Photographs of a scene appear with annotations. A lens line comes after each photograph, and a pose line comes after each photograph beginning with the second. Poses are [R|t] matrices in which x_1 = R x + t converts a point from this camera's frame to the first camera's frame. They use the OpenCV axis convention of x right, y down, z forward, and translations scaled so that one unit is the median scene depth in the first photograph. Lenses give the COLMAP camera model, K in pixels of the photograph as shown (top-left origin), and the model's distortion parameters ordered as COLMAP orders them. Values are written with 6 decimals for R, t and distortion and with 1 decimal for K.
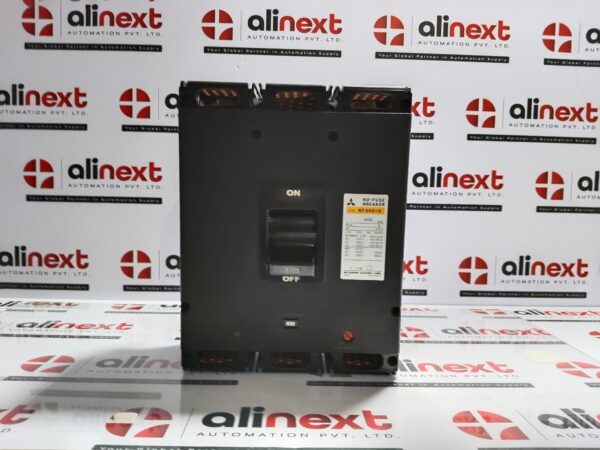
lens RADIAL K [[466.2, 0, 298.2], [0, 466.2, 229.0], [0, 0, 1]] dist [-0.005372, -0.063156]
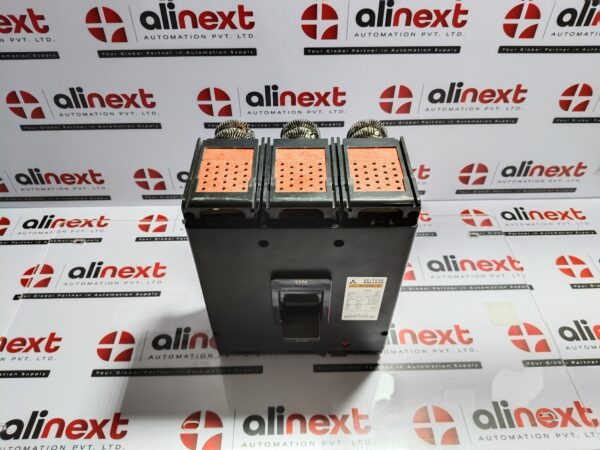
lens RADIAL K [[466.2, 0, 297.3], [0, 466.2, 227.8], [0, 0, 1]] dist [-0.005372, -0.063156]
pose [[0.999717, -0.015679, -0.017878, 0.001271], [0.023523, 0.762092, 0.647041, -0.522834], [0.003479, -0.647279, 0.762245, 0.138535]]
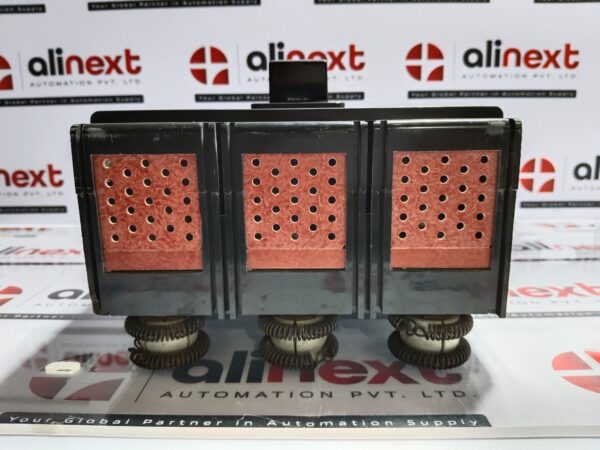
lens RADIAL K [[466.2, 0, 297.7], [0, 466.2, 237.4], [0, 0, 1]] dist [-0.005372, -0.063156]
pose [[0.998407, -0.024885, -0.050643, 0.005560], [0.032419, 0.987562, 0.153853, 0.062176], [0.046184, -0.155250, 0.986795, 0.190870]]
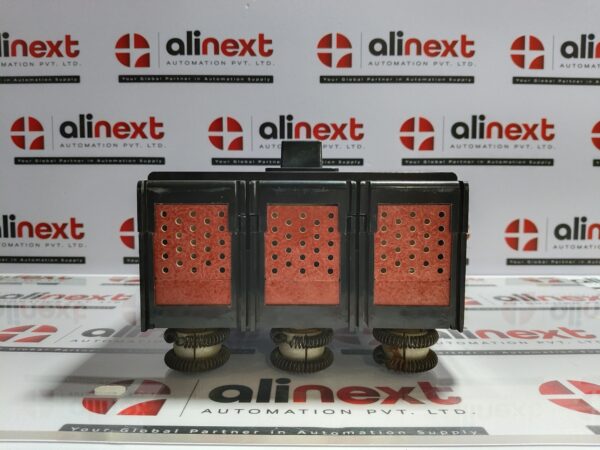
lens RADIAL K [[466.2, 0, 296.6], [0, 466.2, 233.3], [0, 0, 1]] dist [-0.005372, -0.063156]
pose [[0.999386, -0.016744, -0.030784, -0.018173], [0.017174, 0.999758, 0.013758, 0.070929], [0.030546, -0.014278, 0.999431, 0.125164]]
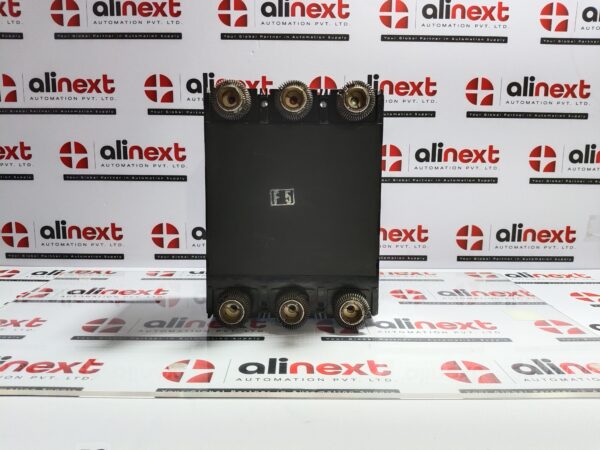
lens RADIAL K [[466.2, 0, 296.9], [0, 466.2, 231.0], [0, 0, 1]] dist [-0.005372, -0.063156]
pose [[0.999729, -0.011311, -0.020344, -0.010308], [0.013195, 0.995389, 0.095009, -0.037960], [0.019175, -0.095251, 0.995269, -0.106642]]
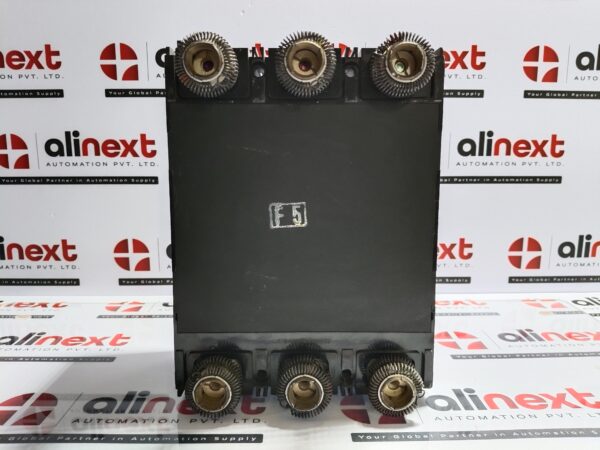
lens RADIAL K [[466.2, 0, 295.7], [0, 466.2, 229.4], [0, 0, 1]] dist [-0.005372, -0.063156]
pose [[0.999698, -0.019993, -0.014314, -0.034094], [0.021475, 0.993451, 0.112220, -0.062076], [0.011977, -0.112494, 0.993580, 0.159996]]
